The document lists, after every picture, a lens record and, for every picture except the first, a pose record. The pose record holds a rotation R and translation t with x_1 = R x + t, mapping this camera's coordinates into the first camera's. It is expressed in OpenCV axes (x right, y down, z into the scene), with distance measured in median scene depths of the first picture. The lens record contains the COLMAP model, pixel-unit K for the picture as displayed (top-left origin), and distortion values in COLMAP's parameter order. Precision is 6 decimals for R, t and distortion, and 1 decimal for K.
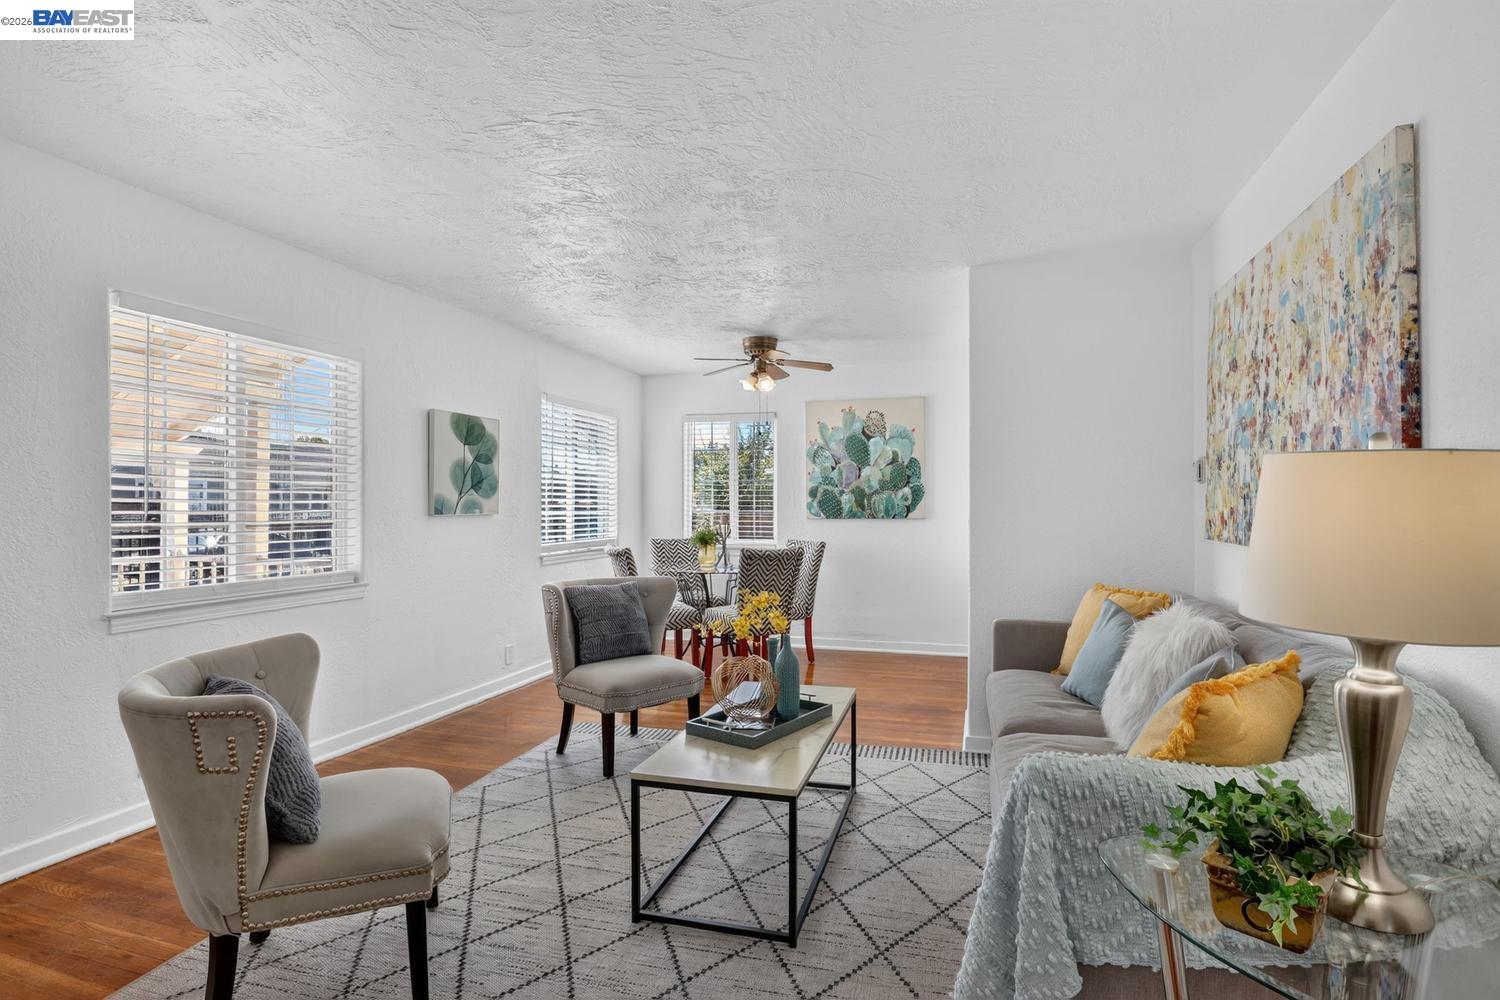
lens RADIAL K [[757.5, 0, 750.0], [0, 757.5, 500.0], [0, 0, 1]] dist [-0.041230, 0.008460]
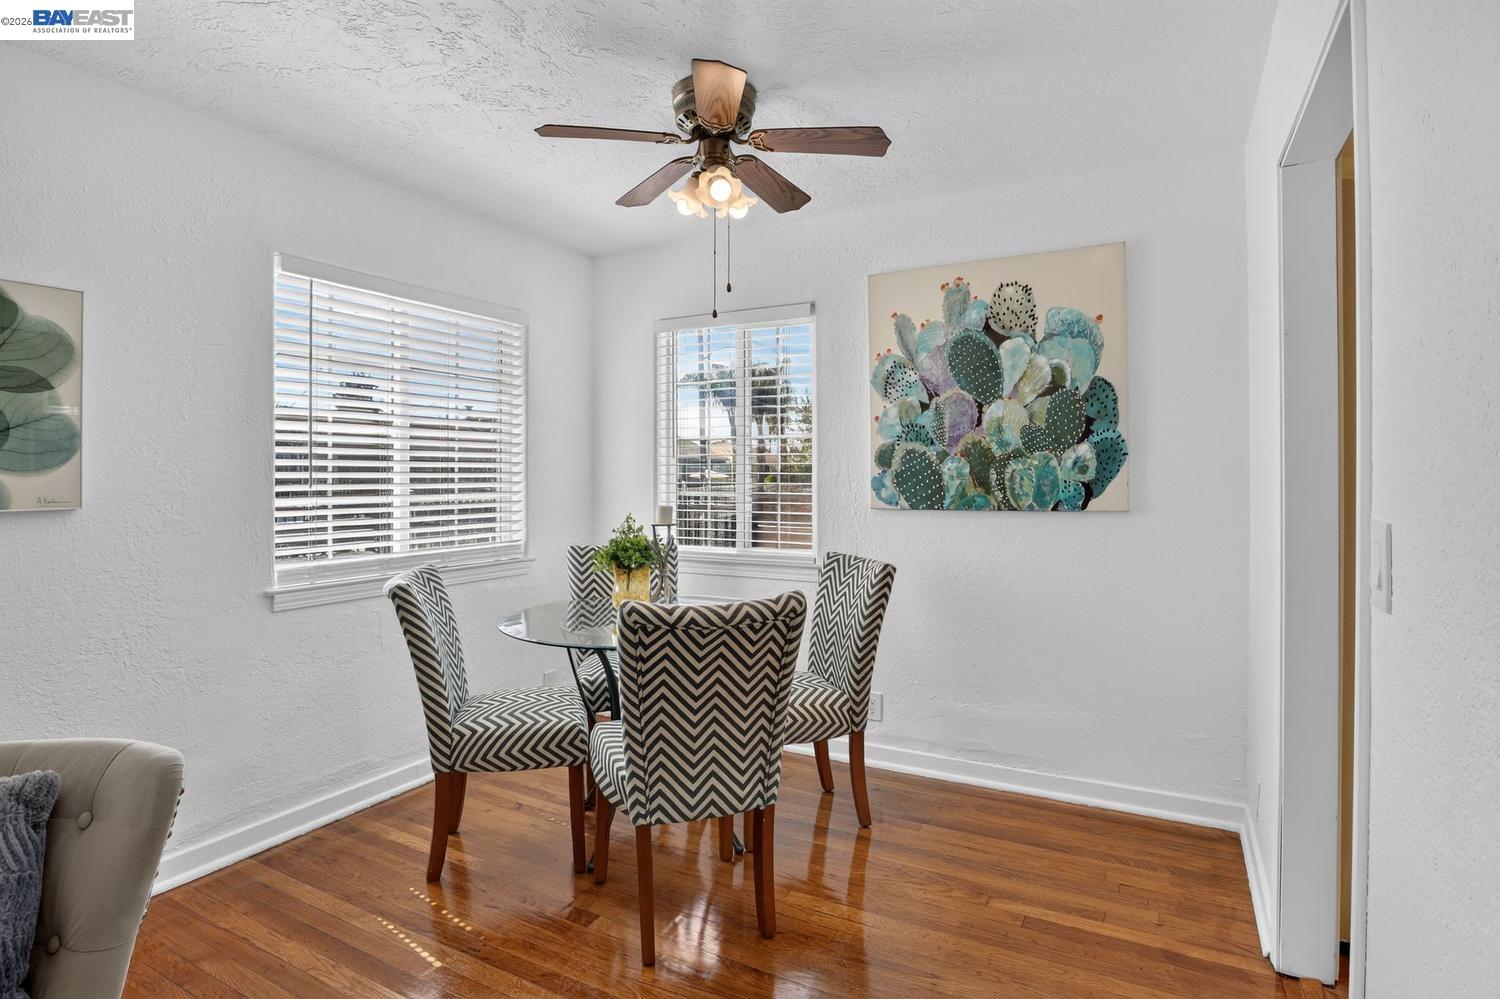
lens RADIAL K [[771.3, 0, 755.1], [0, 771.3, 474.7], [0, 0, 1]] dist [-0.032562, 0.002457]
pose [[0.980144, -0.006202, -0.198192, 0.103012], [0.006406, 0.999979, 0.000387, 0.001102], [0.198186, -0.001649, 0.980163, 0.502787]]
